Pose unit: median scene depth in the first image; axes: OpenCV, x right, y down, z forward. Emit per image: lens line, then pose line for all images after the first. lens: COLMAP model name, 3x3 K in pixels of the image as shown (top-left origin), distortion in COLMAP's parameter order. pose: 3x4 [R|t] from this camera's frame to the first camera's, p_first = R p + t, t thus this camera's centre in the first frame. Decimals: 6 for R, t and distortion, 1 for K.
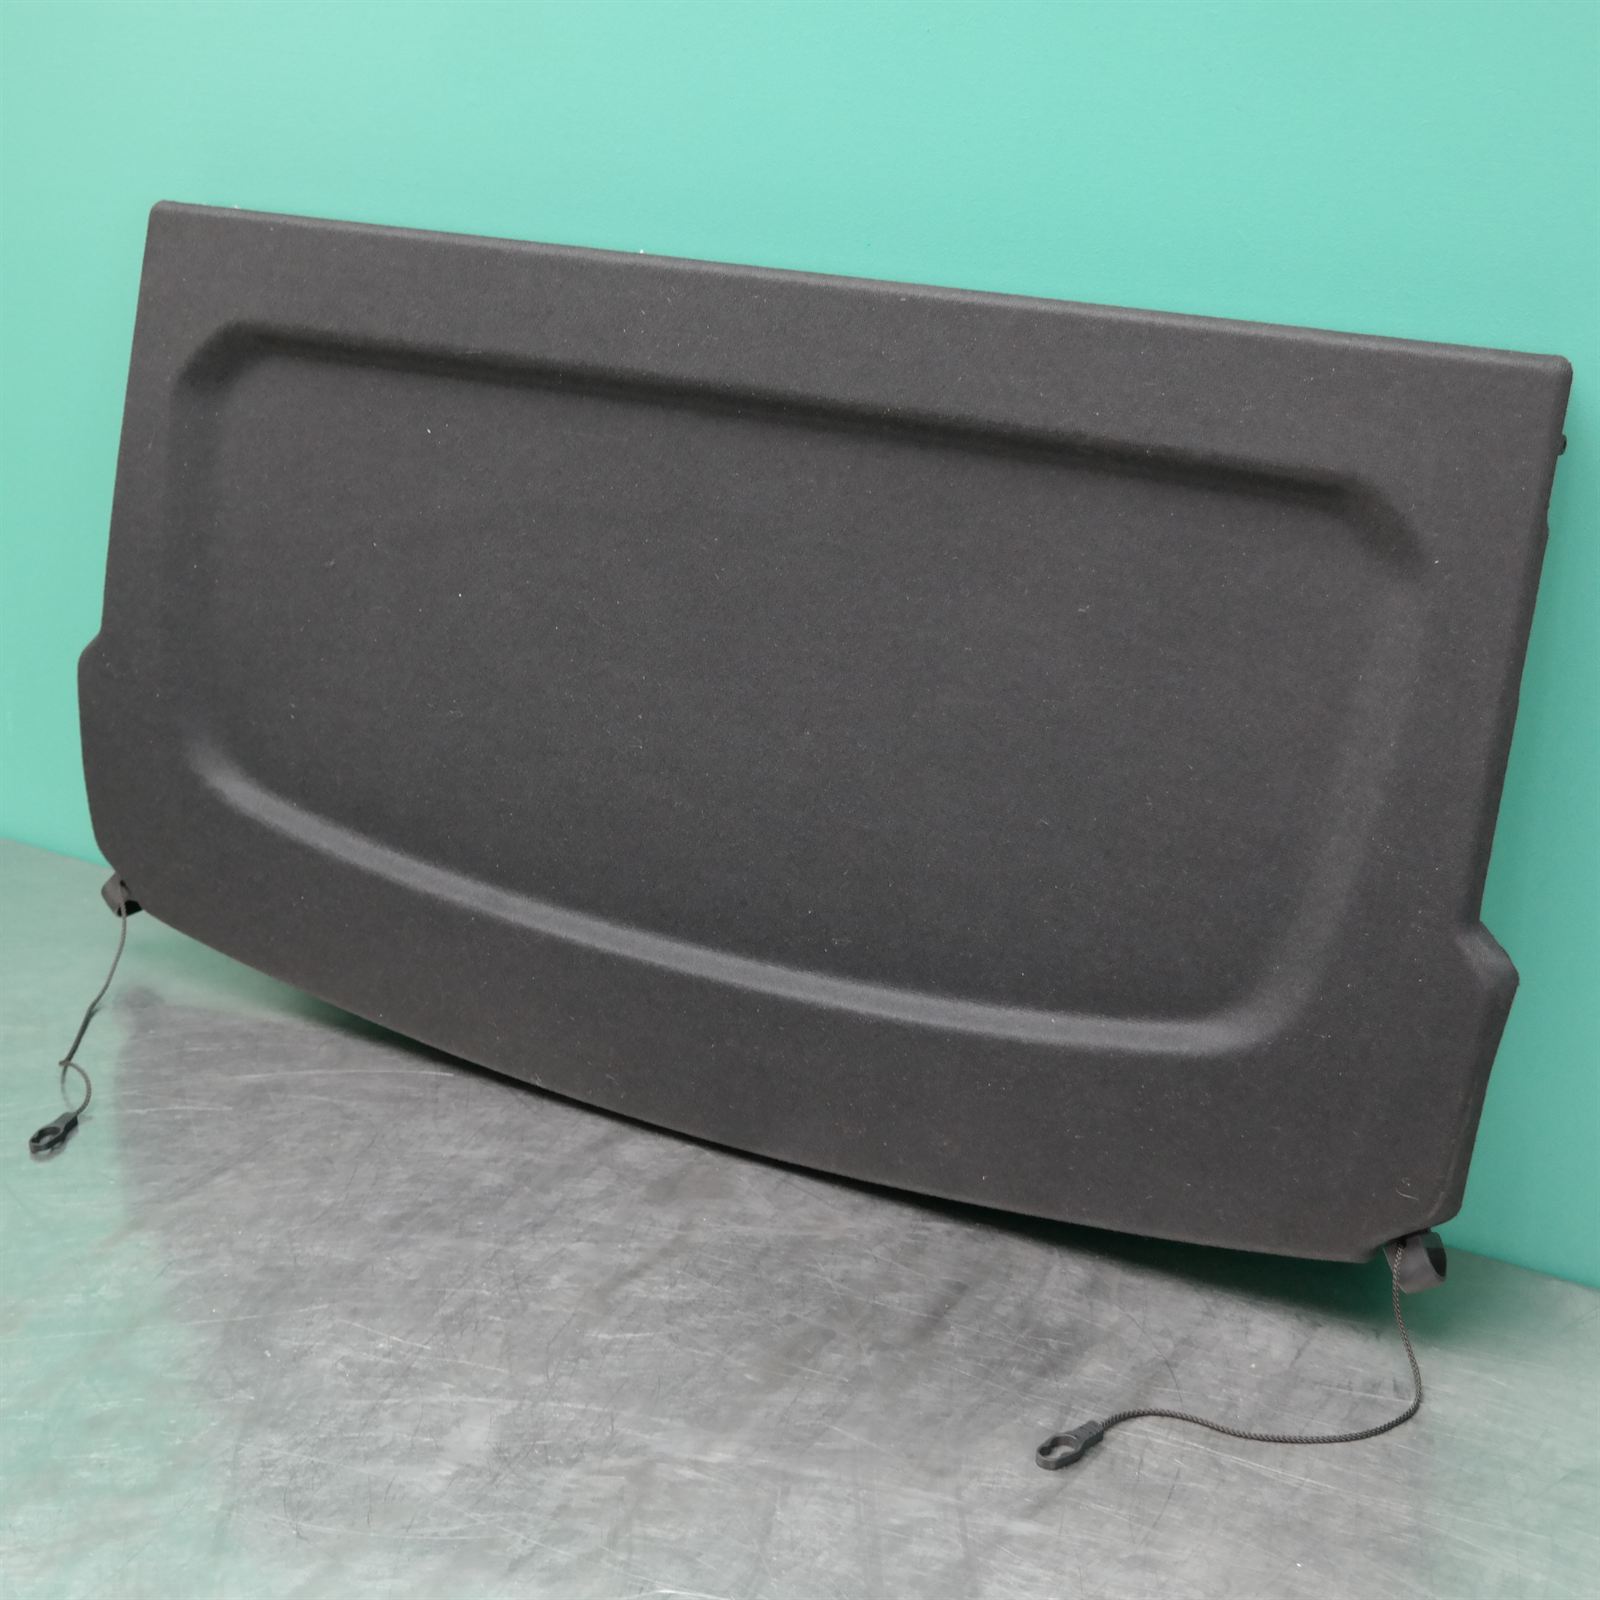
lens RADIAL K [[2599.7, 0, 810.4], [0, 2599.7, 852.4], [0, 0, 1]] dist [-0.060133, 0.000000]
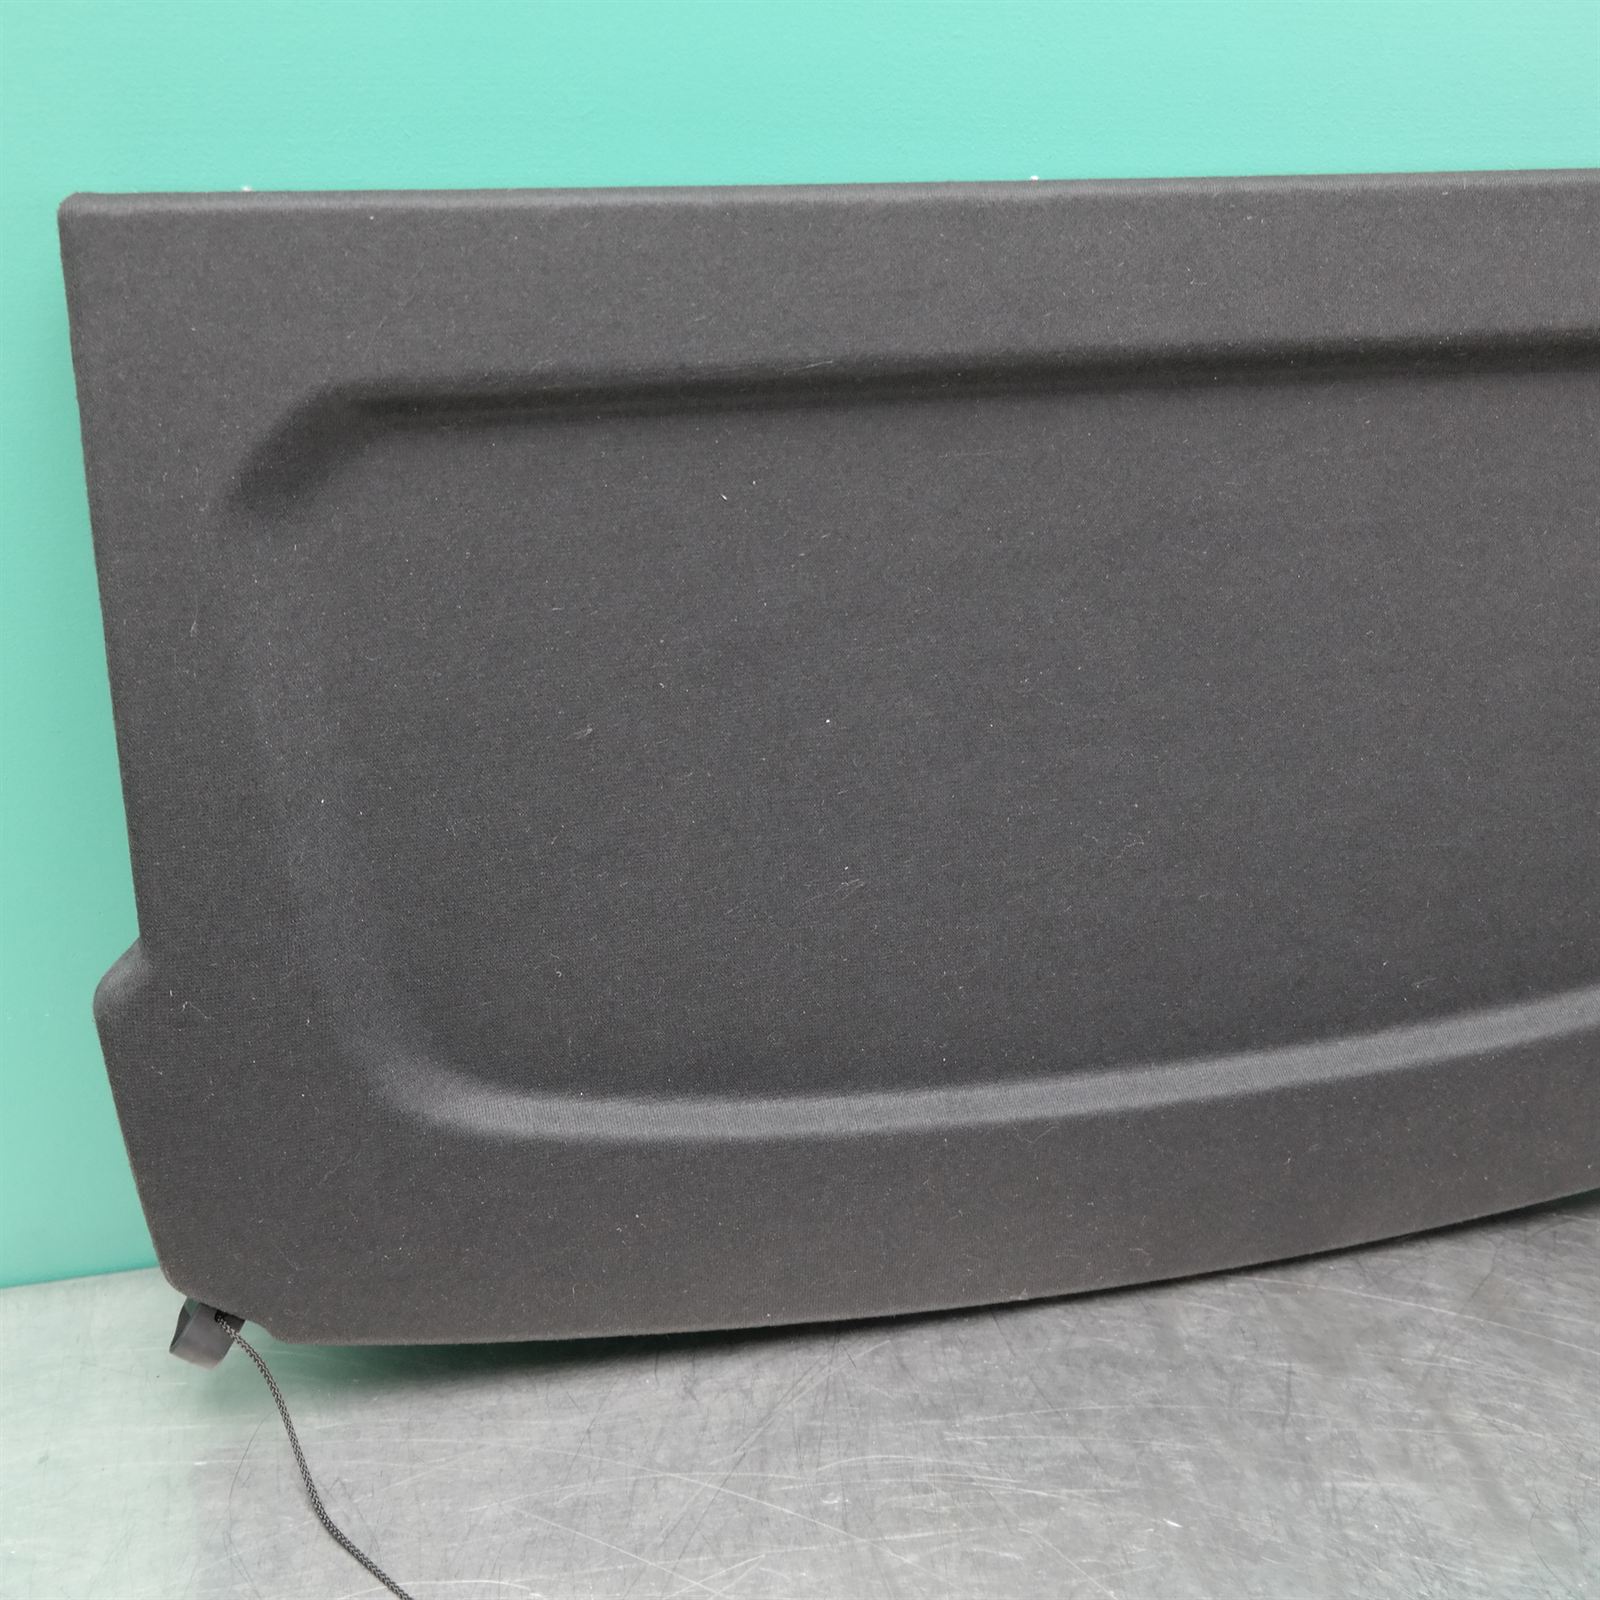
lens RADIAL K [[1898.2, 0, 801.0], [0, 1898.2, 800.7], [0, 0, 1]] dist [0.014458, 0.000000]
pose [[0.703228, -0.318814, 0.635474, -0.508577], [0.253465, 0.947513, 0.194873, -0.194884], [-0.664248, 0.024031, 0.747126, 0.683065]]
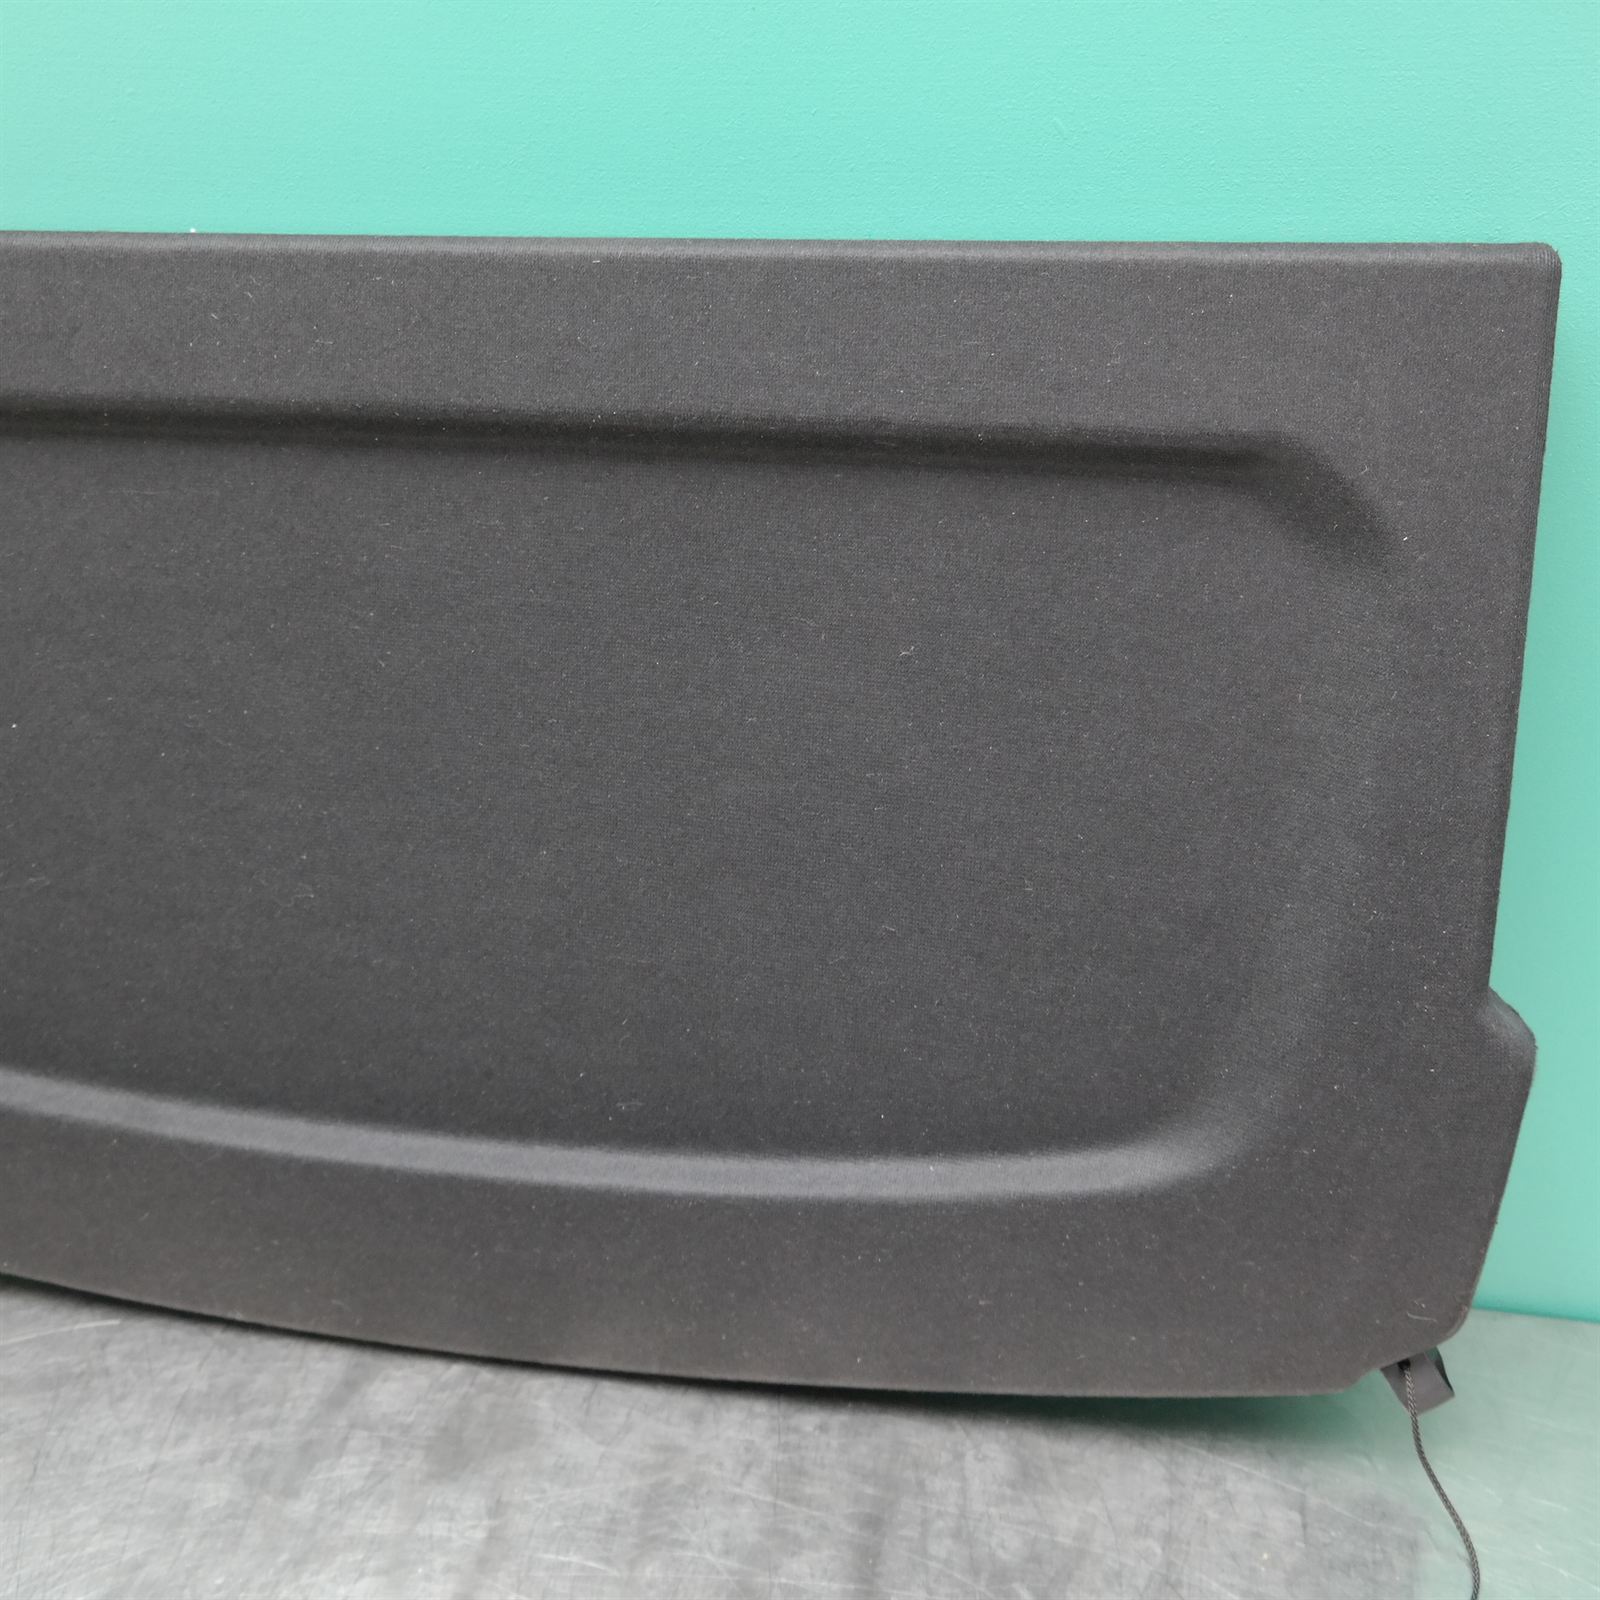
lens RADIAL K [[1898.2, 0, 798.0], [0, 1898.2, 811.6], [0, 0, 1]] dist [0.014458, 0.000000]
pose [[0.948937, -0.176259, 0.261631, -0.074931], [0.155341, 0.982912, 0.098758, -0.102241], [-0.274567, -0.053073, 0.960102, 0.449961]]
